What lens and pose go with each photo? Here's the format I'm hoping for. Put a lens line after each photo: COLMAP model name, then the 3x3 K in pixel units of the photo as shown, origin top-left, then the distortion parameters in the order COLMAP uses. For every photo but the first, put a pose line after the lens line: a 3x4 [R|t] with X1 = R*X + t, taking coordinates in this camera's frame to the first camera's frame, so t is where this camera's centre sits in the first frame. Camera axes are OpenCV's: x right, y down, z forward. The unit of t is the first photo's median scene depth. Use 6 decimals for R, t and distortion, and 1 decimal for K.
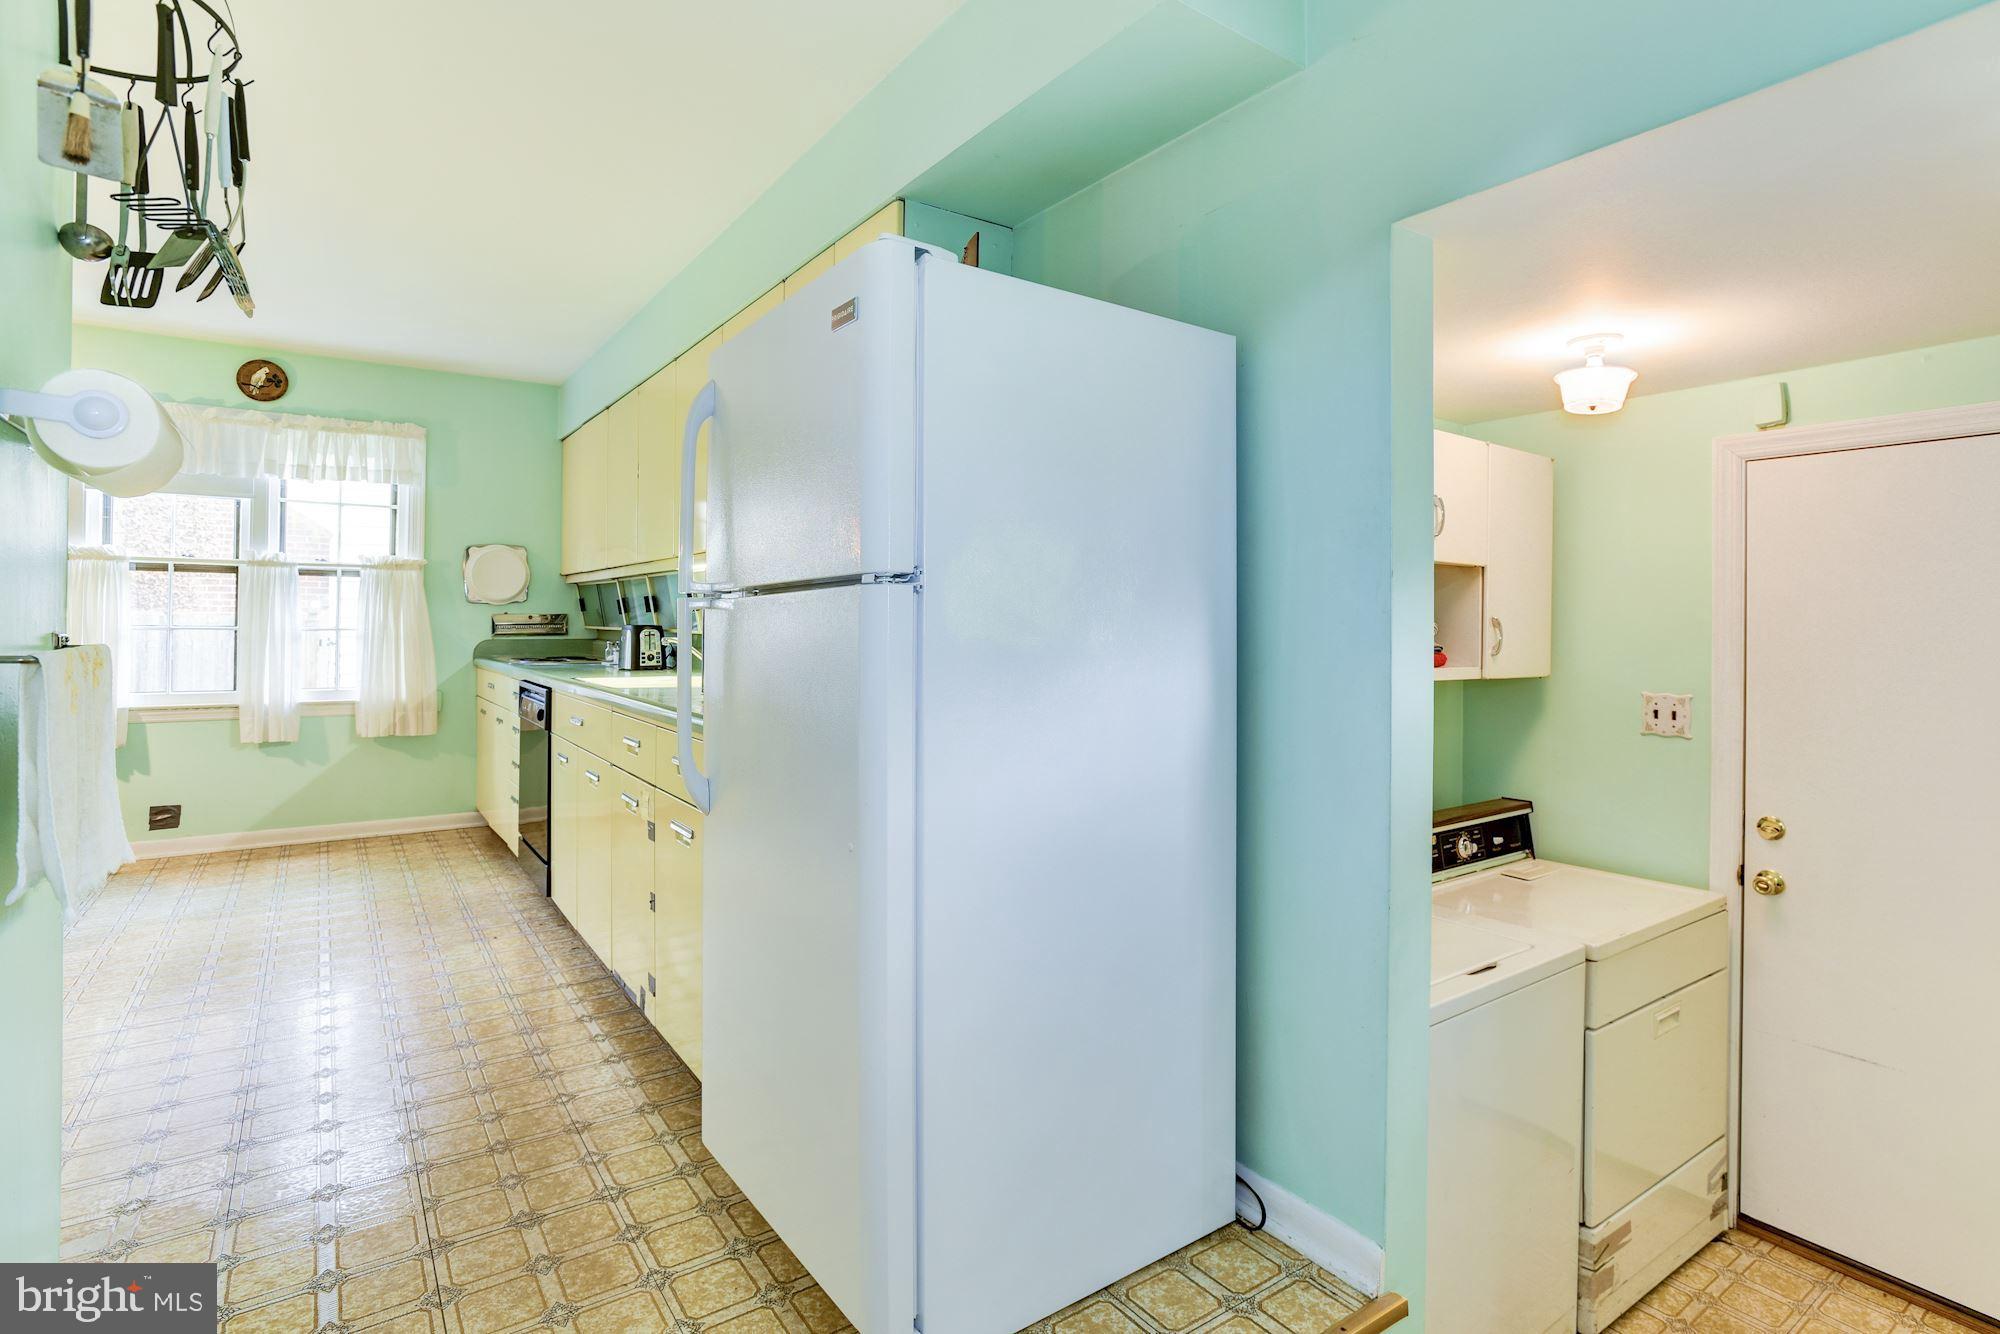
lens RADIAL K [[965.9, 0, 1006.0], [0, 965.9, 611.4], [0, 0, 1]] dist [-0.043874, 0.023141]
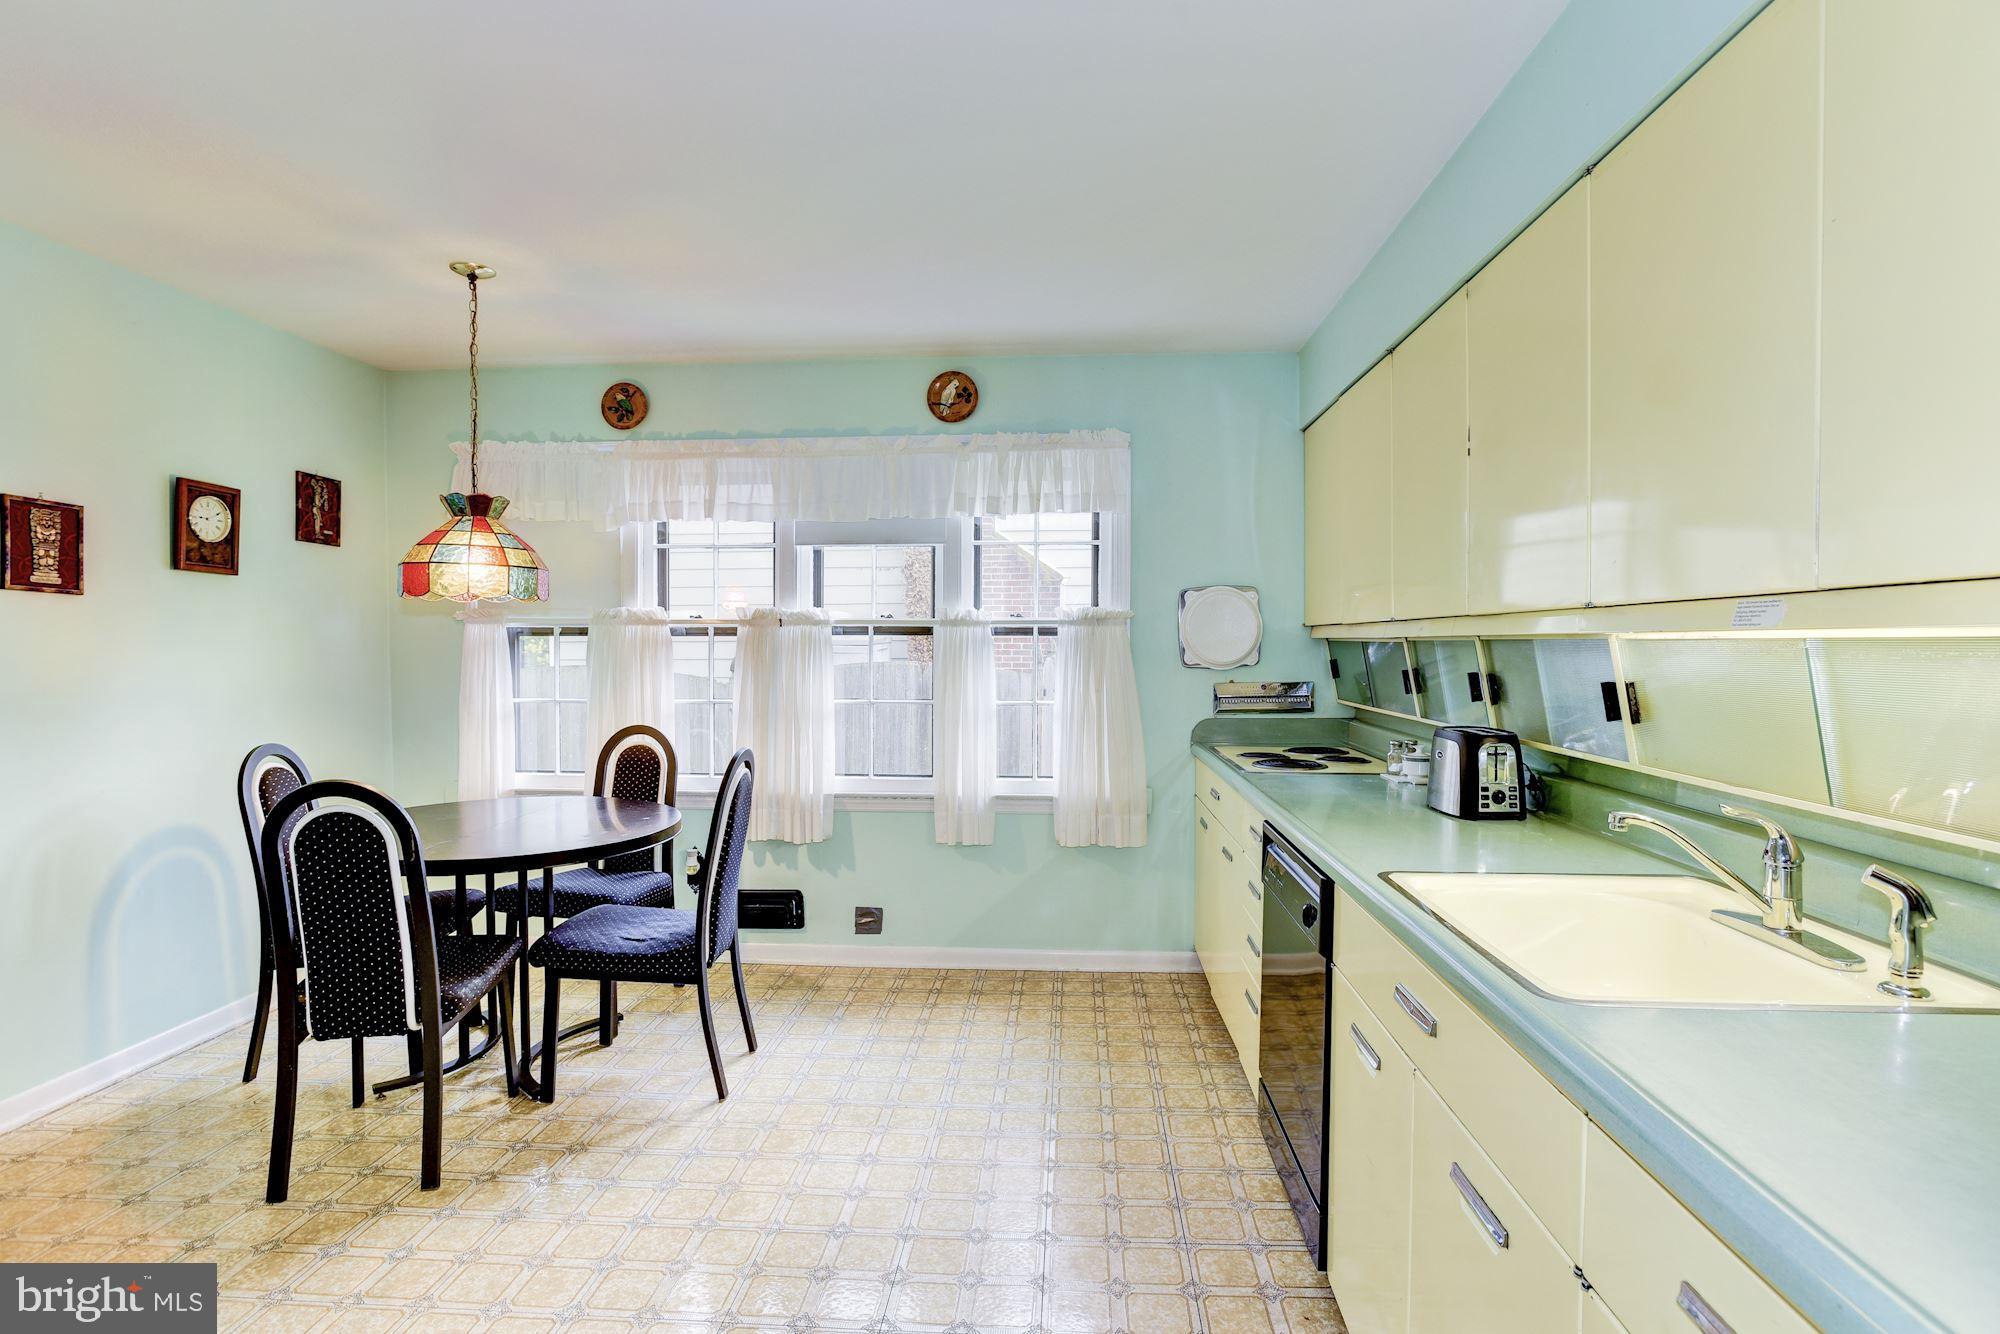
lens RADIAL K [[1008.7, 0, 998.2], [0, 1008.7, 661.3], [0, 0, 1]] dist [-0.047661, 0.027256]
pose [[0.768943, 0.005600, -0.639292, -0.202012], [0.009720, 0.999744, 0.020449, -0.034447], [0.639243, -0.021938, 0.768692, 0.355614]]
